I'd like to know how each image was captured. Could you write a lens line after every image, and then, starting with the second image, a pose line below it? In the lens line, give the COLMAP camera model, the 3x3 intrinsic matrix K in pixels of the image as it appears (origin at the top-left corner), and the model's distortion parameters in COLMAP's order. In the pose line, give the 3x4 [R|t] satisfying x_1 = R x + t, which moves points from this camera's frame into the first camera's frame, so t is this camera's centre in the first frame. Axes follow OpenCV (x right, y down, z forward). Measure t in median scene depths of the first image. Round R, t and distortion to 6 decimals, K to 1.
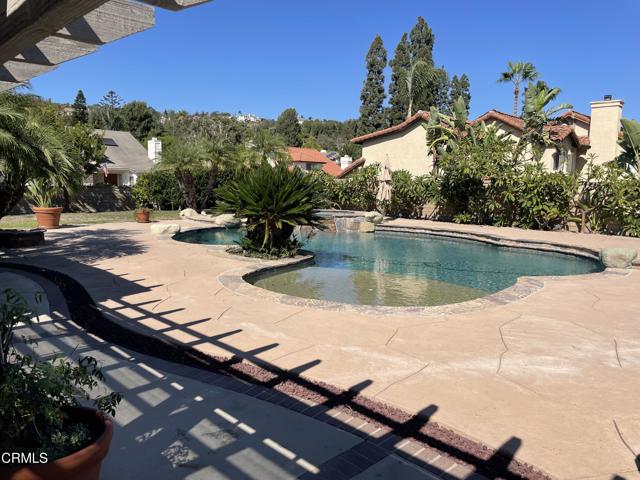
lens RADIAL K [[487.4, 0, 320.7], [0, 487.4, 231.0], [0, 0, 1]] dist [0.072342, -0.083321]
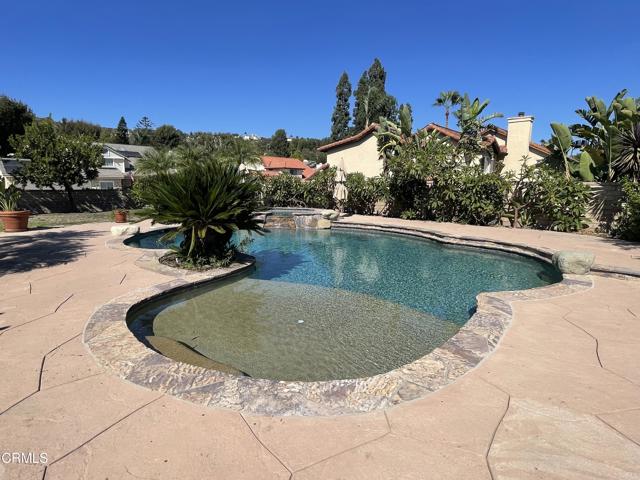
lens RADIAL K [[348.4, 0, 320.0], [0, 348.4, 240.0], [0, 0, 1]] dist [-0.001183, 0.000845]
pose [[0.999229, -0.015860, 0.035909, 0.053471], [0.013679, 0.998093, 0.060190, -0.018350], [-0.036795, -0.059653, 0.997541, 0.197126]]
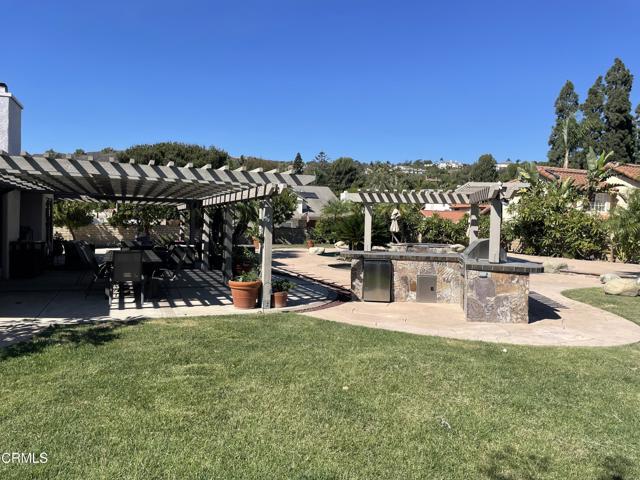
lens RADIAL K [[492.0, 0, 320.0], [0, 492.0, 240.0], [0, 0, 1]] dist [0.074084, -0.173702]
pose [[0.917872, 0.012585, -0.396677, 0.292712], [-0.042850, 0.996797, -0.067526, 0.058161], [0.394556, 0.078978, 0.915471, -0.442074]]
